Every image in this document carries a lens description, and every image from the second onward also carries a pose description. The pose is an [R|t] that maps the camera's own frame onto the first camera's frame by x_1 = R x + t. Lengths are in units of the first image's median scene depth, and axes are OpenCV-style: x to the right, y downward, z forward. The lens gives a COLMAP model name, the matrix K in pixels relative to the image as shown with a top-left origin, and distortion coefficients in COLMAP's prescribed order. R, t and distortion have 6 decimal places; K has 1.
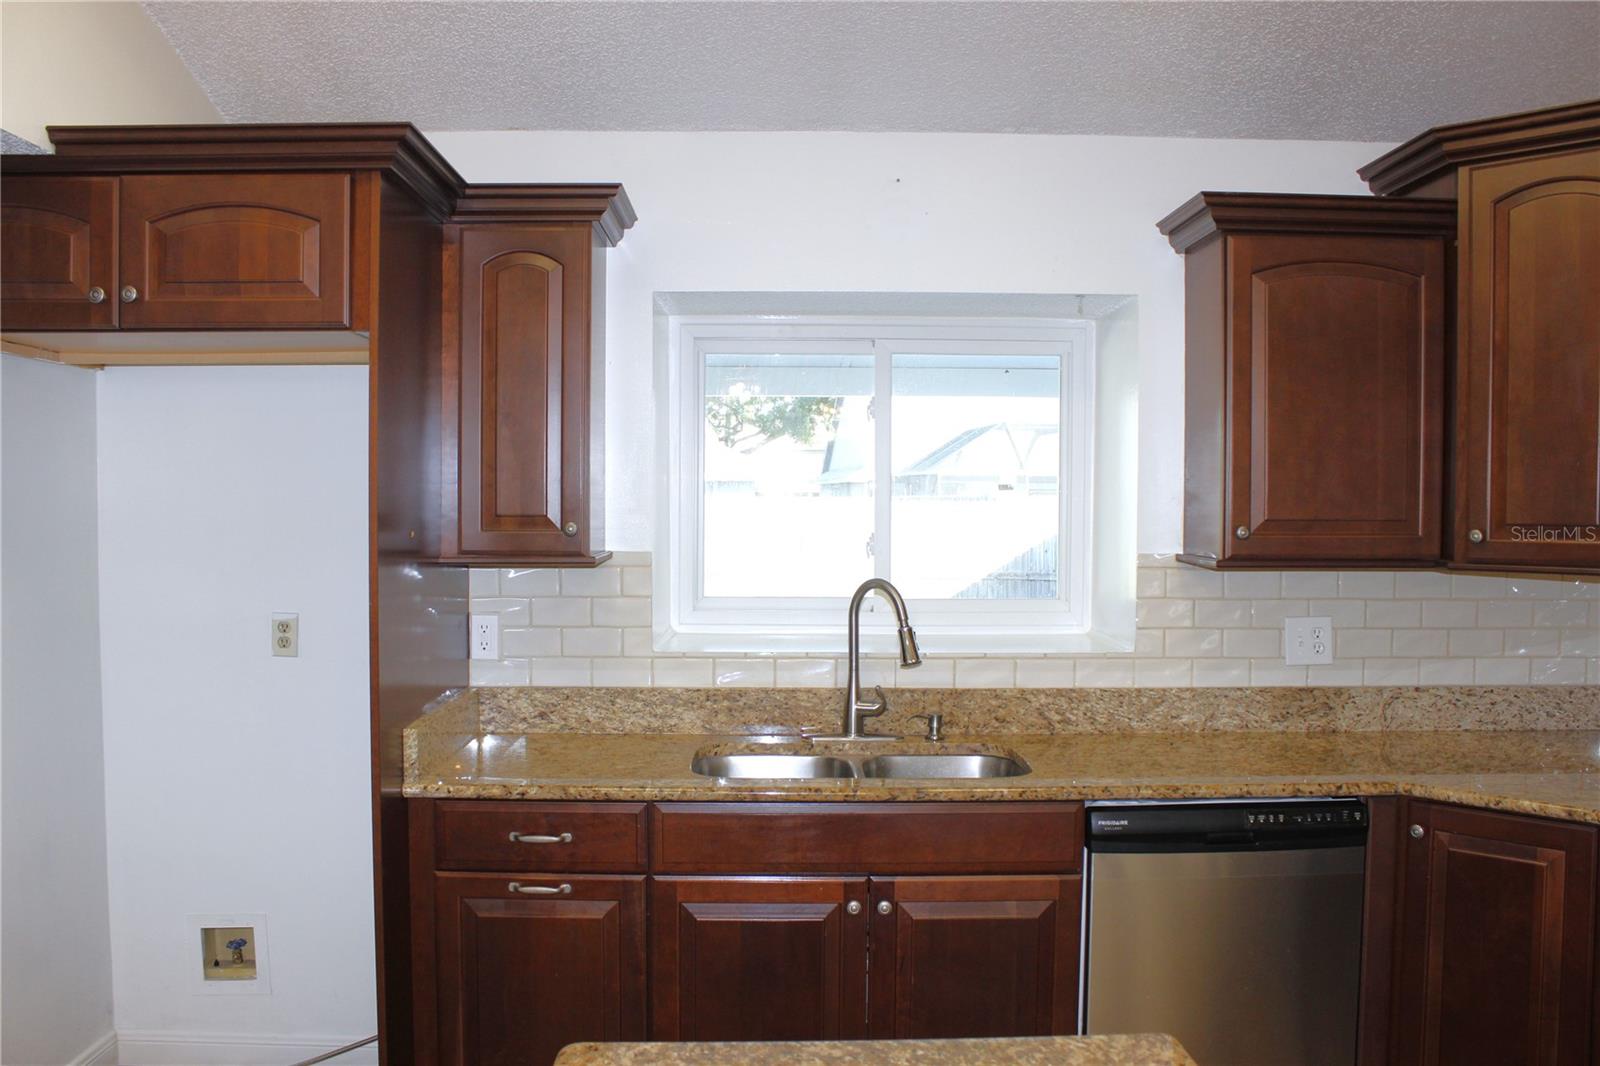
lens RADIAL K [[1344.6, 0, 798.3], [0, 1344.6, 554.7], [0, 0, 1]] dist [-0.164808, 0.141506]
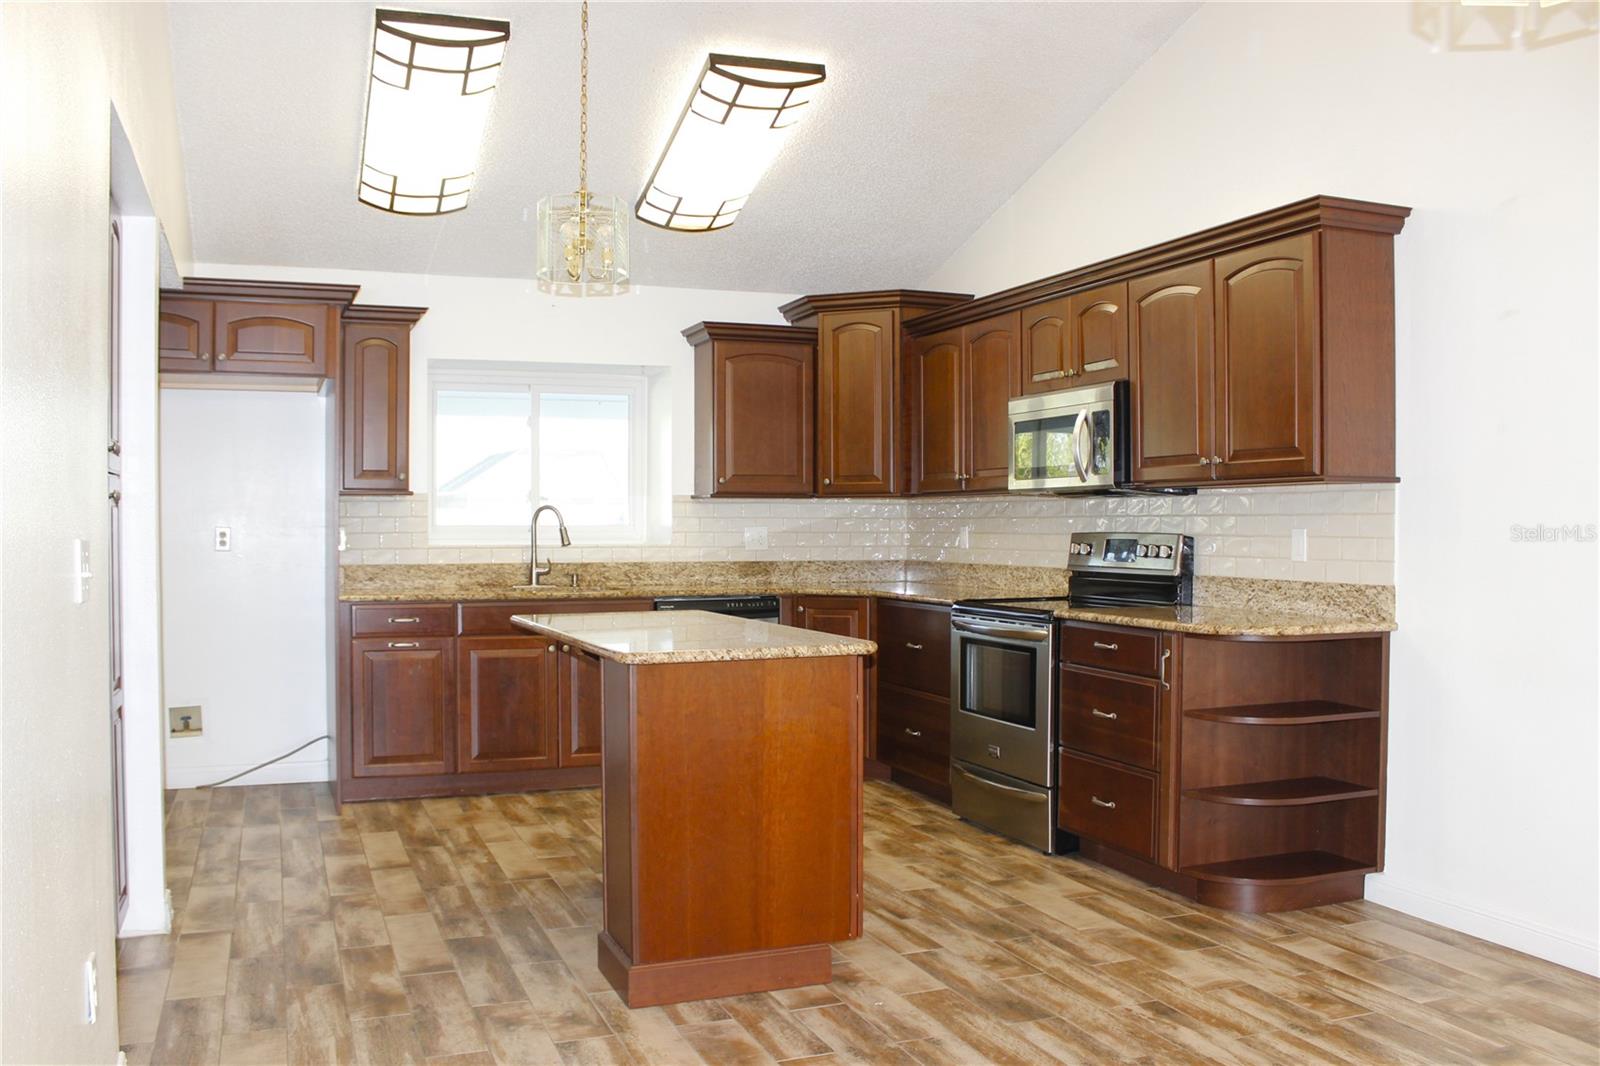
lens RADIAL K [[1341.2, 0, 795.0], [0, 1341.2, 554.1], [0, 0, 1]] dist [-0.168907, 0.155635]
pose [[0.935666, -0.011145, 0.352711, -0.311322], [0.018836, 0.999654, -0.018382, 0.140843], [-0.352384, 0.023843, 0.935552, -1.040601]]
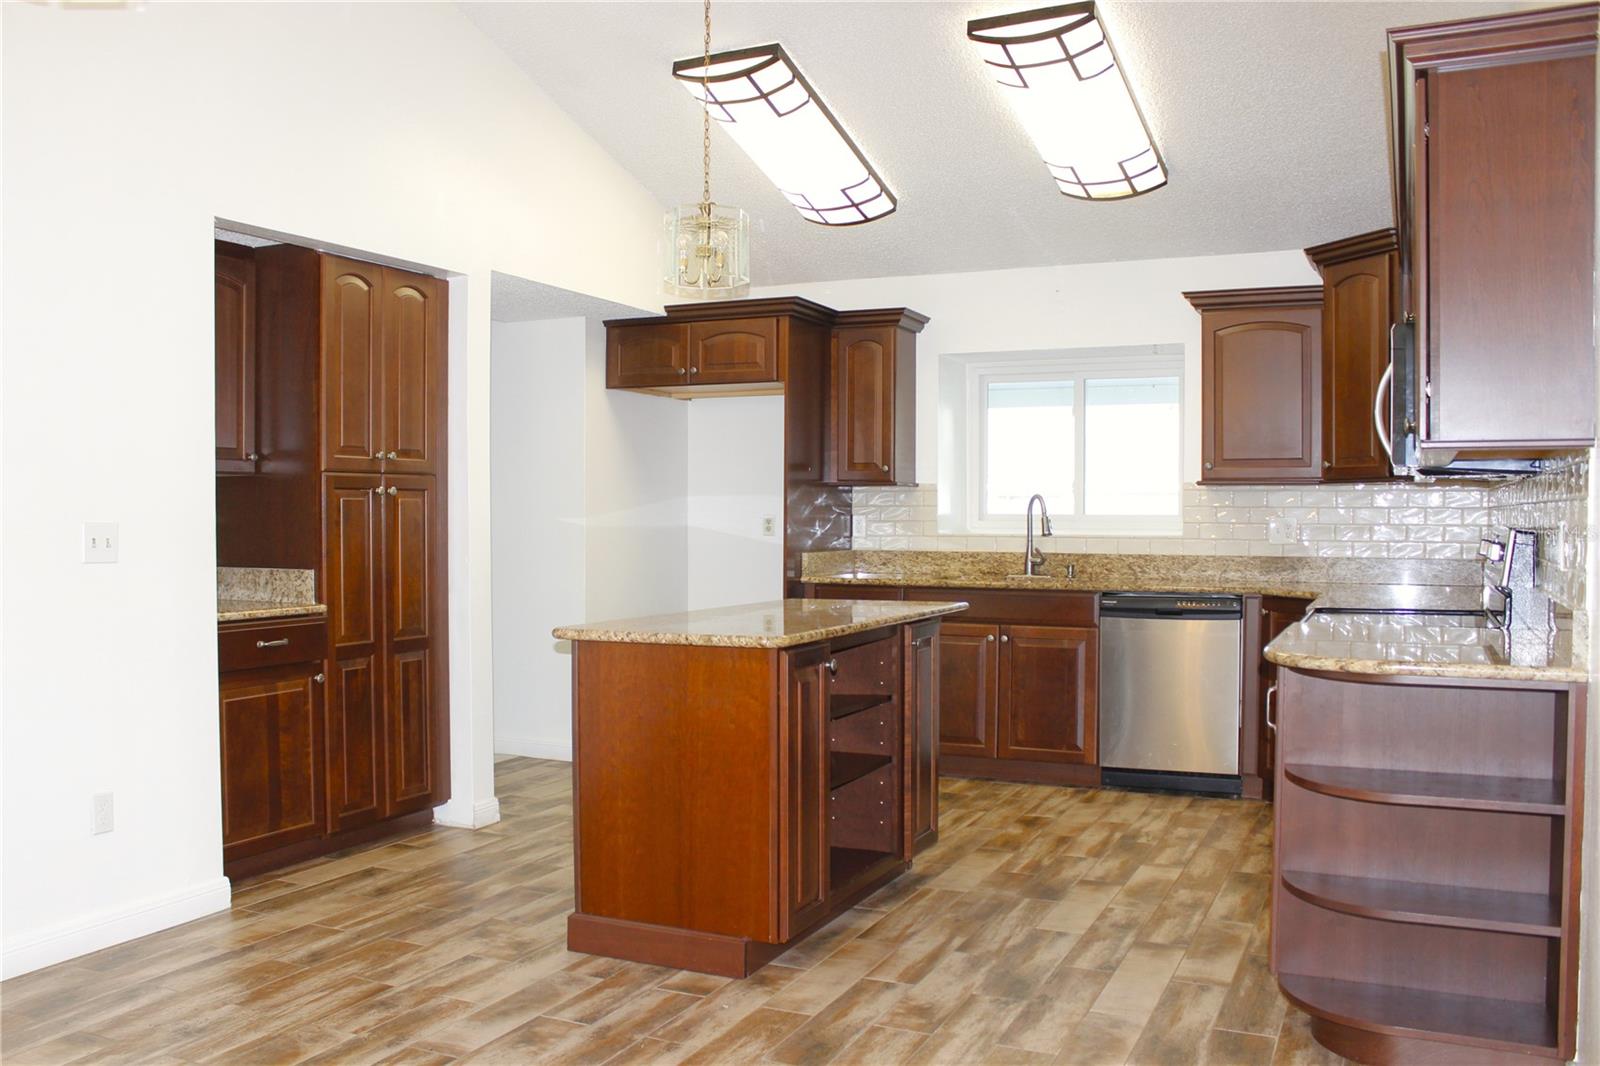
lens RADIAL K [[1344.6, 0, 798.3], [0, 1344.6, 554.7], [0, 0, 1]] dist [-0.164808, 0.141506]
pose [[0.903773, 0.010905, -0.427874, 0.611704], [-0.017225, 0.999792, -0.010901, 0.141015], [0.427666, 0.017222, 0.903773, -0.980366]]
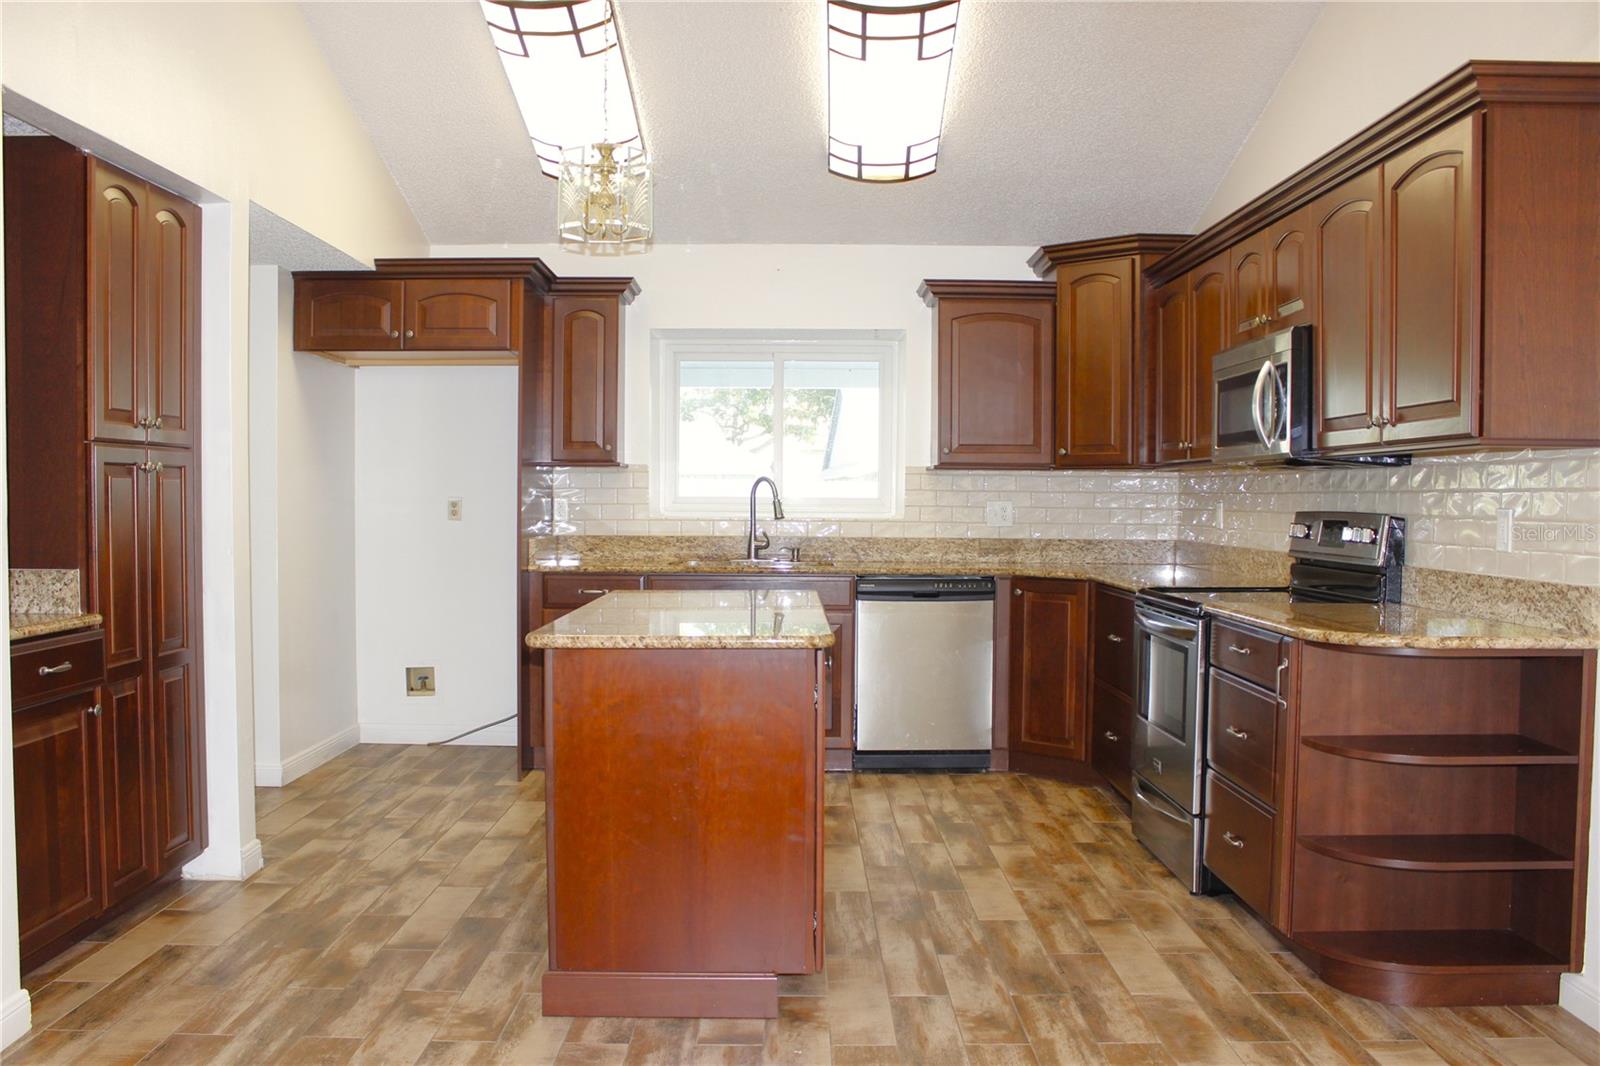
lens RADIAL K [[1341.2, 0, 795.0], [0, 1341.2, 554.1], [0, 0, 1]] dist [-0.168907, 0.155635]
pose [[0.999952, 0.002897, -0.009368, 0.127115], [-0.002912, 0.999995, -0.001537, 0.138458], [0.009364, 0.001565, 0.999955, -0.980147]]
